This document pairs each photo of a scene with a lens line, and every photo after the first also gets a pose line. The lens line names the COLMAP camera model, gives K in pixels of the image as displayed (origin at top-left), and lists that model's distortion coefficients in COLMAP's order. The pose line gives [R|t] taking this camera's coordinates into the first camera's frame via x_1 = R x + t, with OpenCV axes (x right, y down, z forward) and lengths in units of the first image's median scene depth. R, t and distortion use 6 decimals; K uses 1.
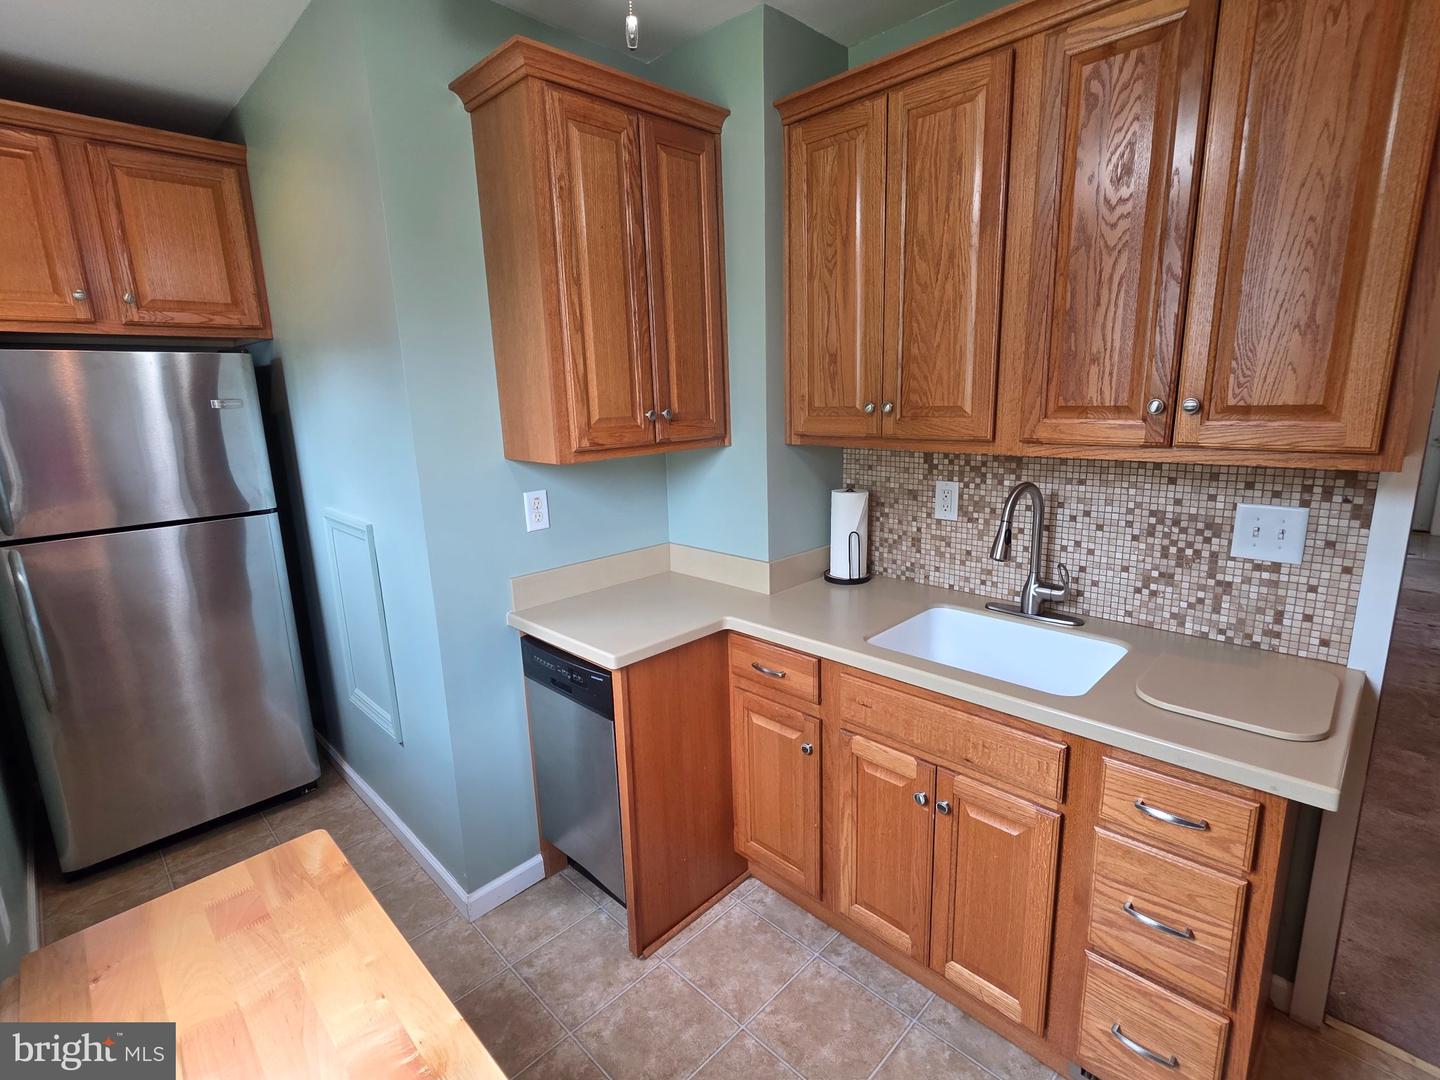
lens RADIAL K [[688.3, 0, 727.6], [0, 688.3, 538.7], [0, 0, 1]] dist [0.001349, 0.000098]
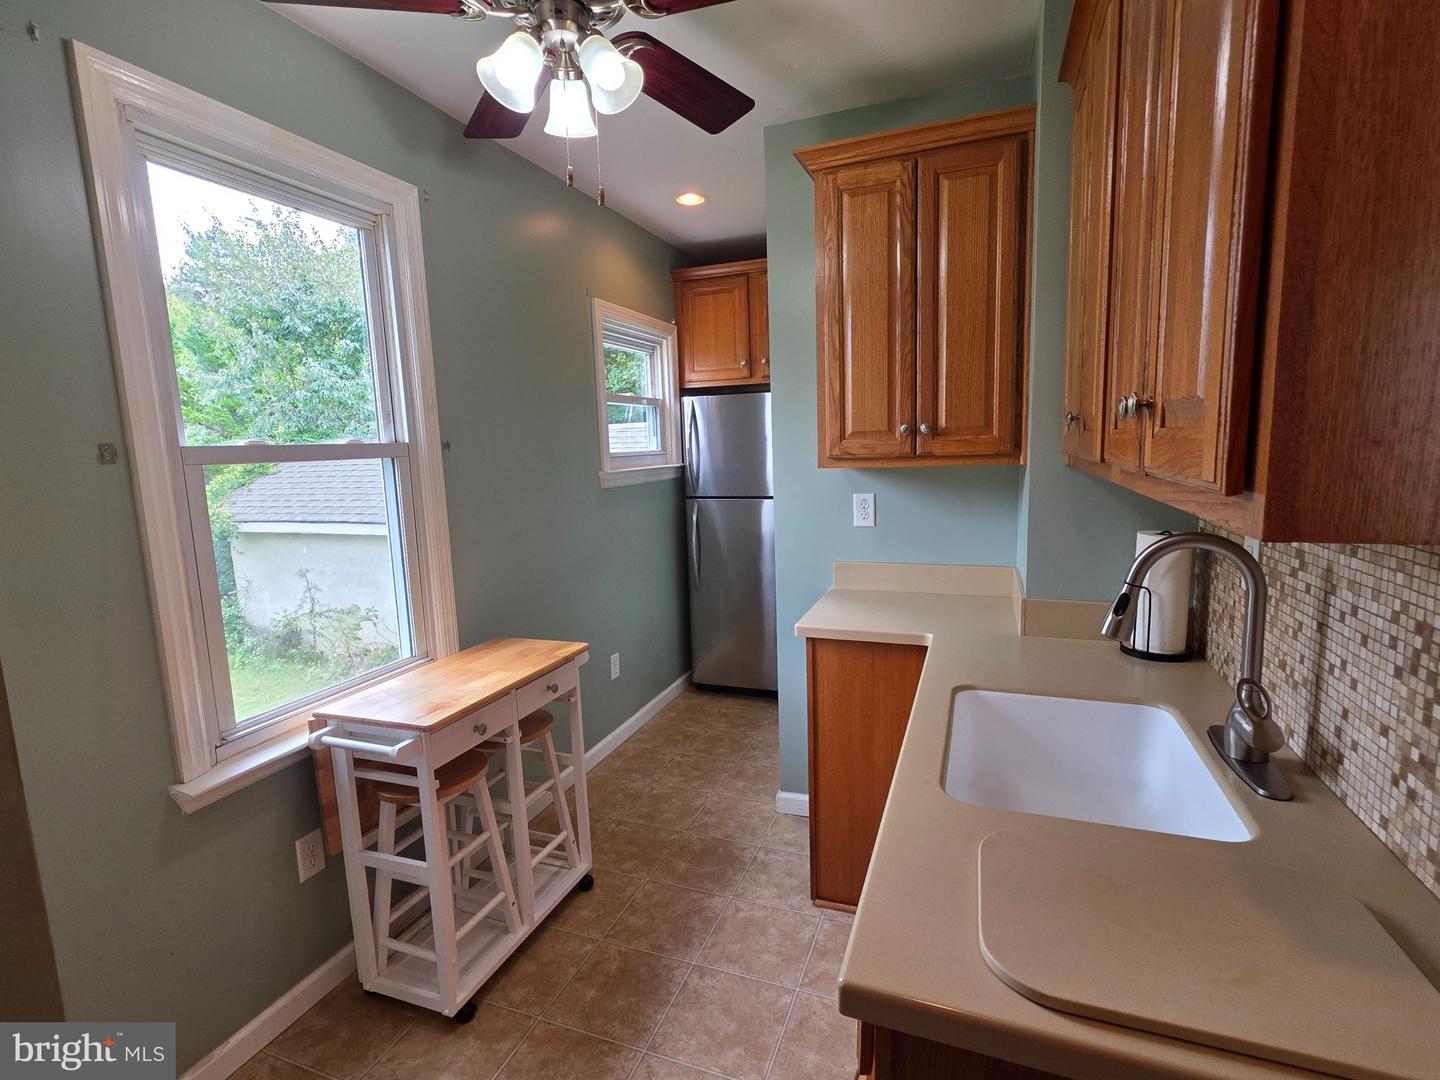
lens RADIAL K [[688.3, 0, 728.0], [0, 688.3, 538.5], [0, 0, 1]] dist [0.001349, 0.000098]
pose [[0.401417, 0.140848, -0.905001, 0.776924], [-0.173506, 0.981907, 0.075857, -0.046089], [0.899311, 0.126573, 0.418592, 0.324229]]
